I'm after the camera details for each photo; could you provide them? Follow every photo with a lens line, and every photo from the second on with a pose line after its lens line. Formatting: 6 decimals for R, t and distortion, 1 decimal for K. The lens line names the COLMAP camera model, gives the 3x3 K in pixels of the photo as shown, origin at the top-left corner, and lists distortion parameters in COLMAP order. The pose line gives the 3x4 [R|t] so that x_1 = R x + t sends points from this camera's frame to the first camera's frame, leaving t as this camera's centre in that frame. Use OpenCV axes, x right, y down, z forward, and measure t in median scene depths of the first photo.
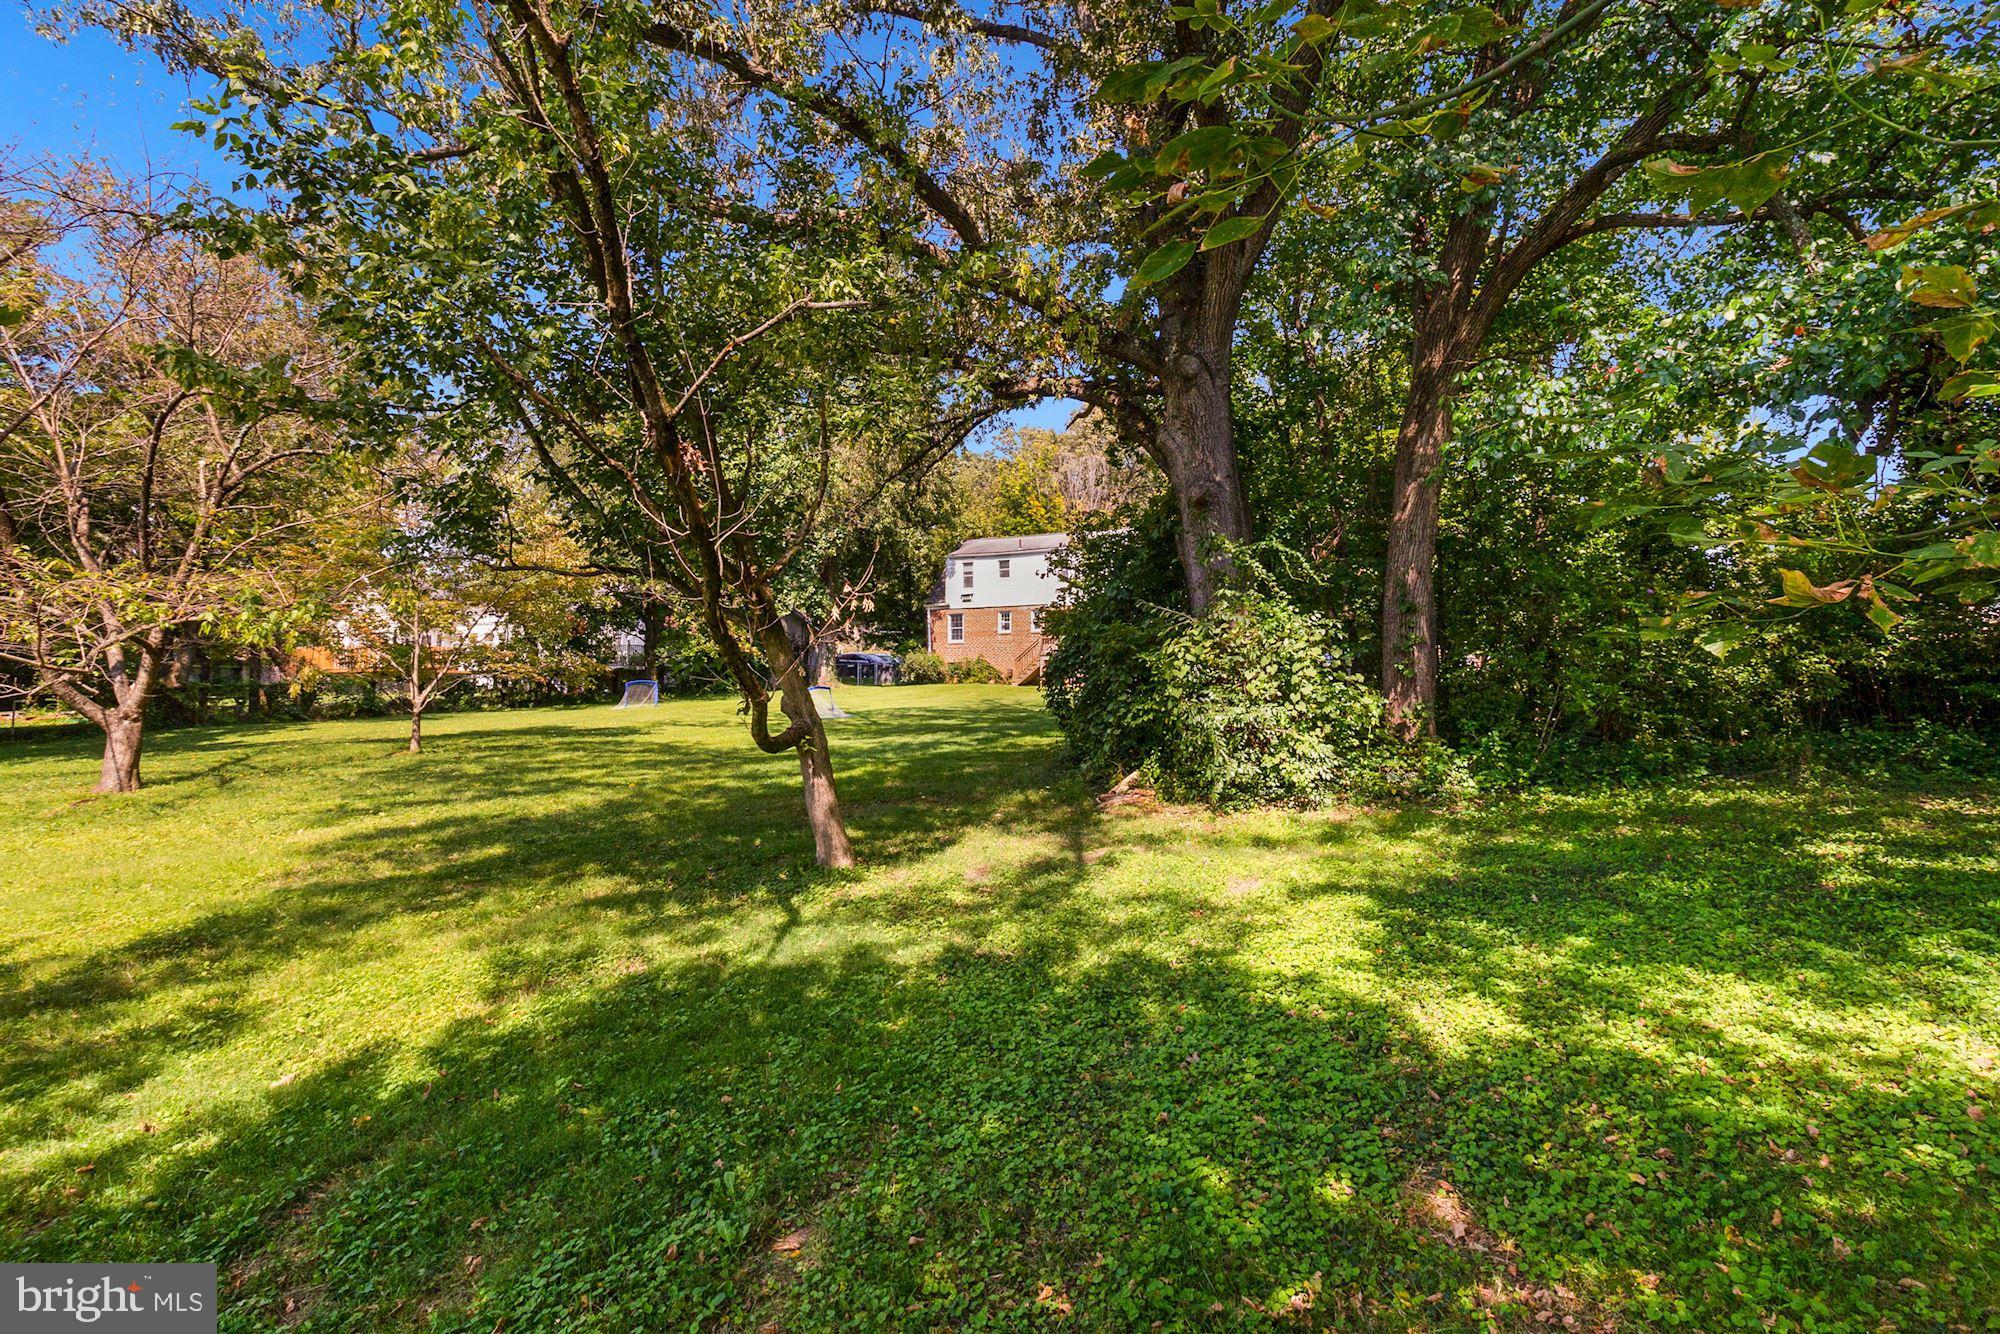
lens RADIAL K [[941.5, 0, 1000.0], [0, 941.5, 667.0], [0, 0, 1]] dist [-0.001814, -0.000285]
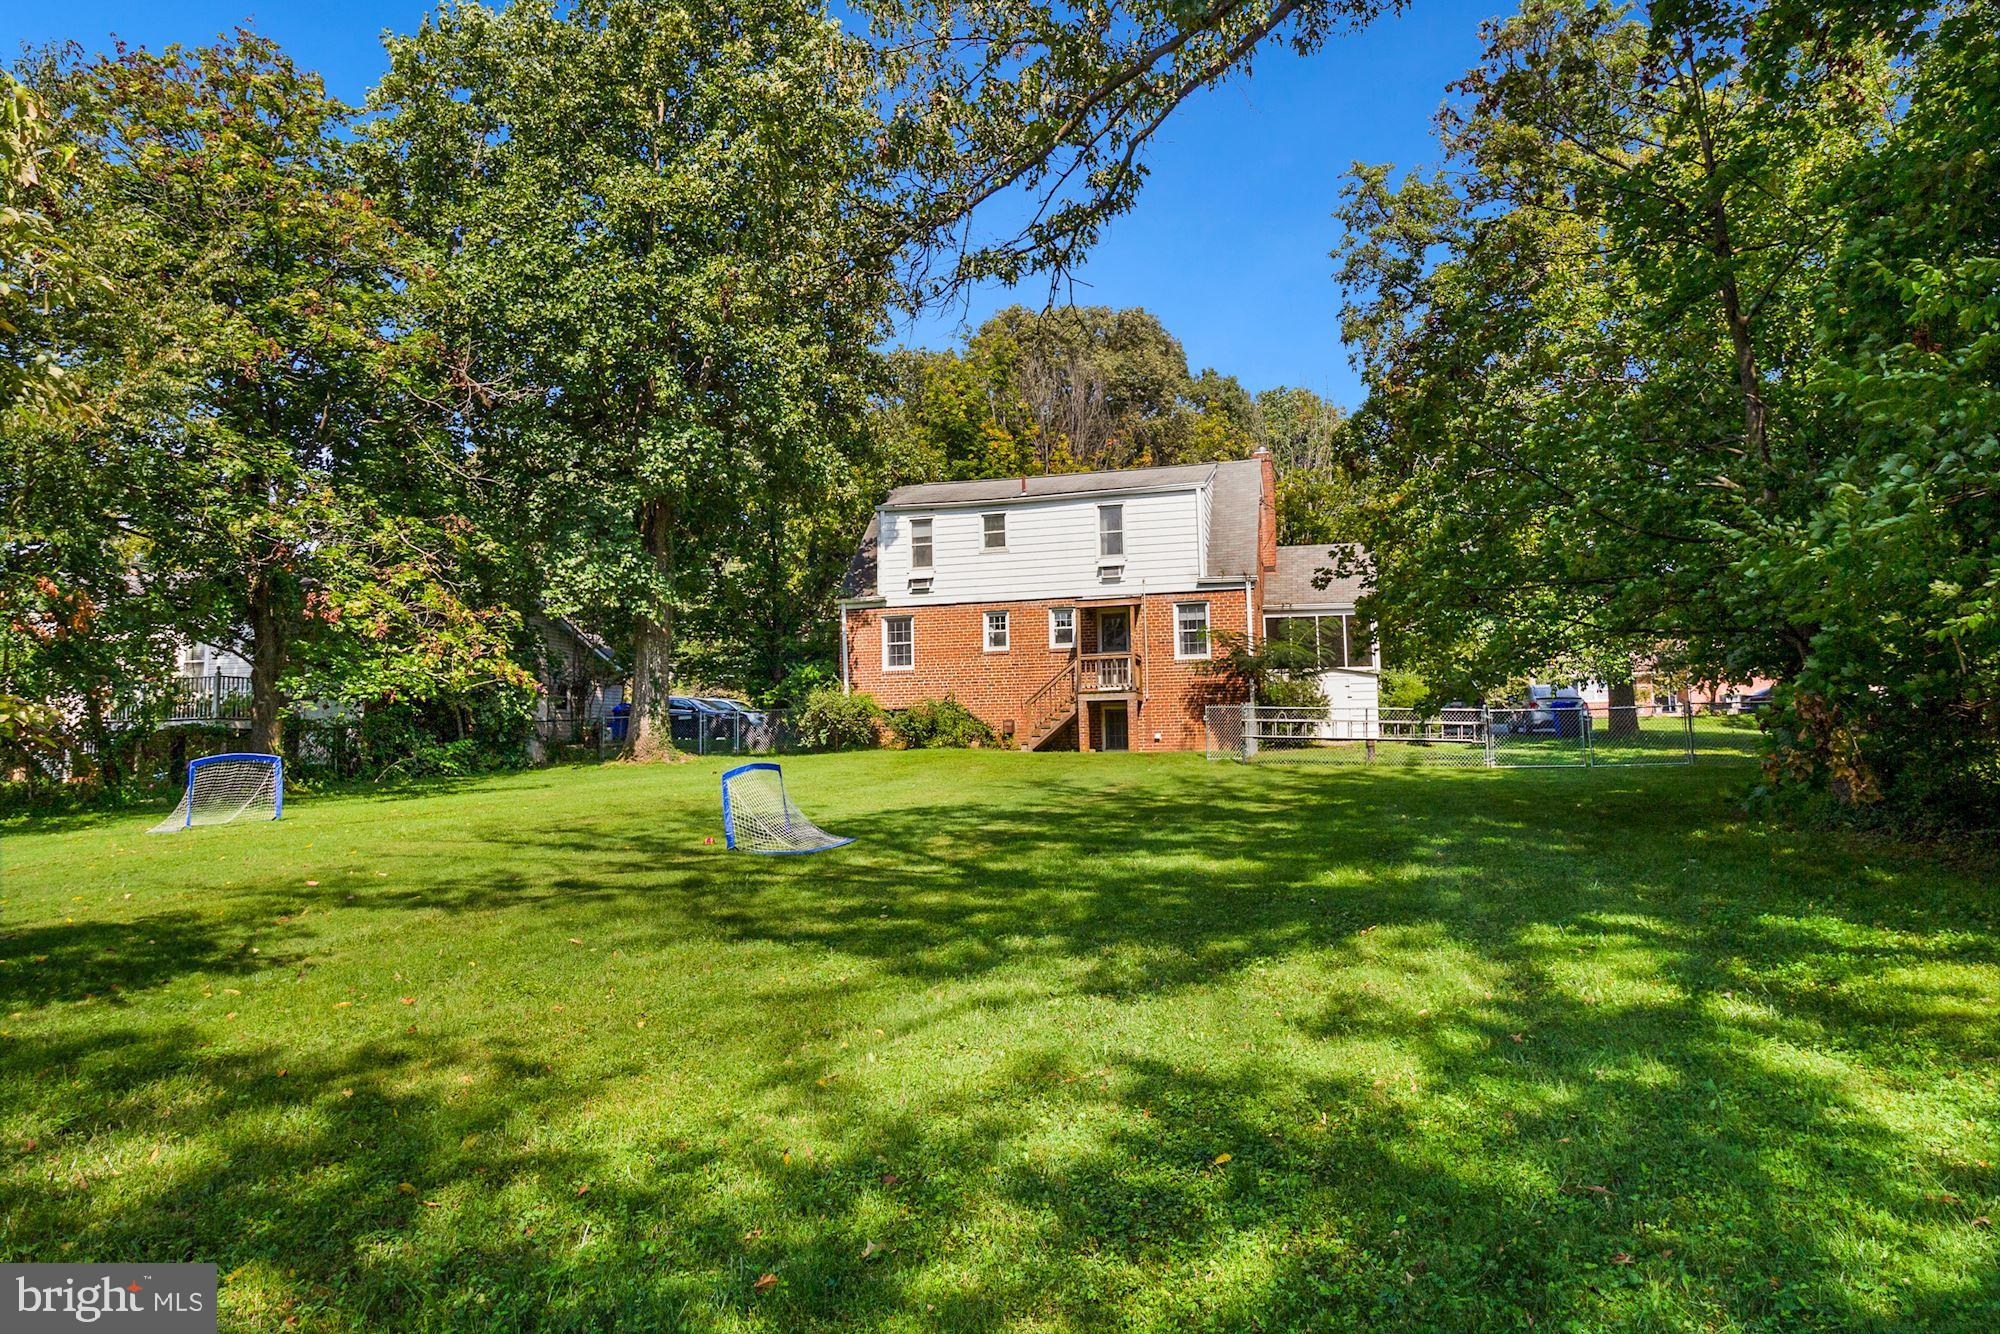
lens RADIAL K [[1244.3, 0, 1000.0], [0, 1244.3, 667.0], [0, 0, 1]] dist [0.000872, 0.000417]
pose [[0.984615, -0.000766, 0.174739, -0.114993], [0.008482, 0.999021, -0.043419, 0.002798], [-0.174535, 0.044233, 0.983657, 0.312271]]
